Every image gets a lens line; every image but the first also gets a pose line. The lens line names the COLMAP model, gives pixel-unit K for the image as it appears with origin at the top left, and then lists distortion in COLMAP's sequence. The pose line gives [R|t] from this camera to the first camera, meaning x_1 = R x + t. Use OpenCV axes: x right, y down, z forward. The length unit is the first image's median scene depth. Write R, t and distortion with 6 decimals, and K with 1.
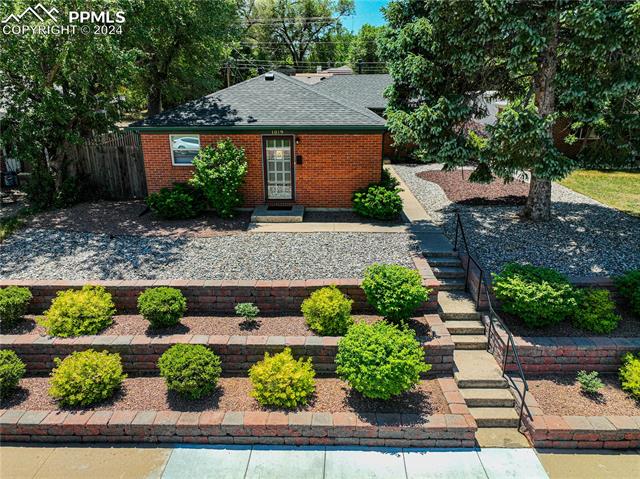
lens RADIAL K [[452.8, 0, 320.0], [0, 452.8, 239.5], [0, 0, 1]] dist [-0.000847, 0.024746]
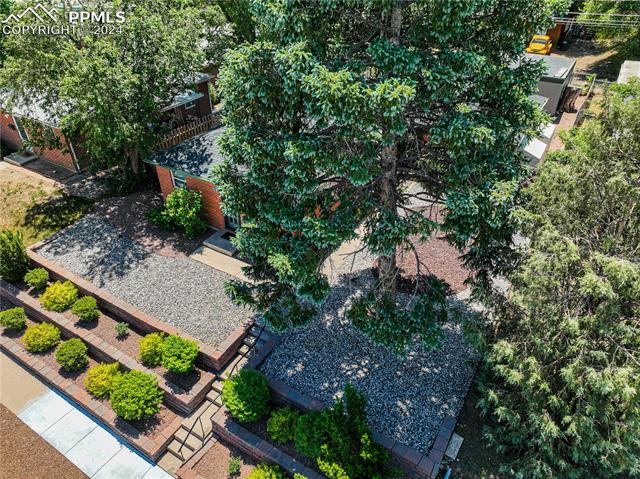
lens RADIAL K [[452.8, 0, 320.0], [0, 452.8, 239.5], [0, 0, 1]] dist [-0.000847, 0.024746]
pose [[0.854972, 0.296964, -0.425248, 1.117048], [-0.170414, 0.935189, 0.310451, -0.823438], [0.489880, -0.192959, 0.850167, -0.027000]]
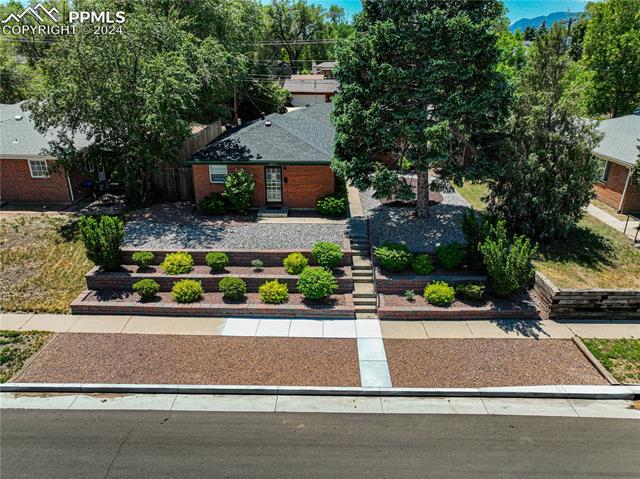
lens RADIAL K [[452.8, 0, 320.0], [0, 452.8, 239.5], [0, 0, 1]] dist [-0.000847, 0.024746]
pose [[0.999976, 0.006409, 0.002437, 0.122377], [-0.006520, 0.998796, 0.048628, -0.056735], [-0.002123, -0.048642, 0.998814, -1.080016]]
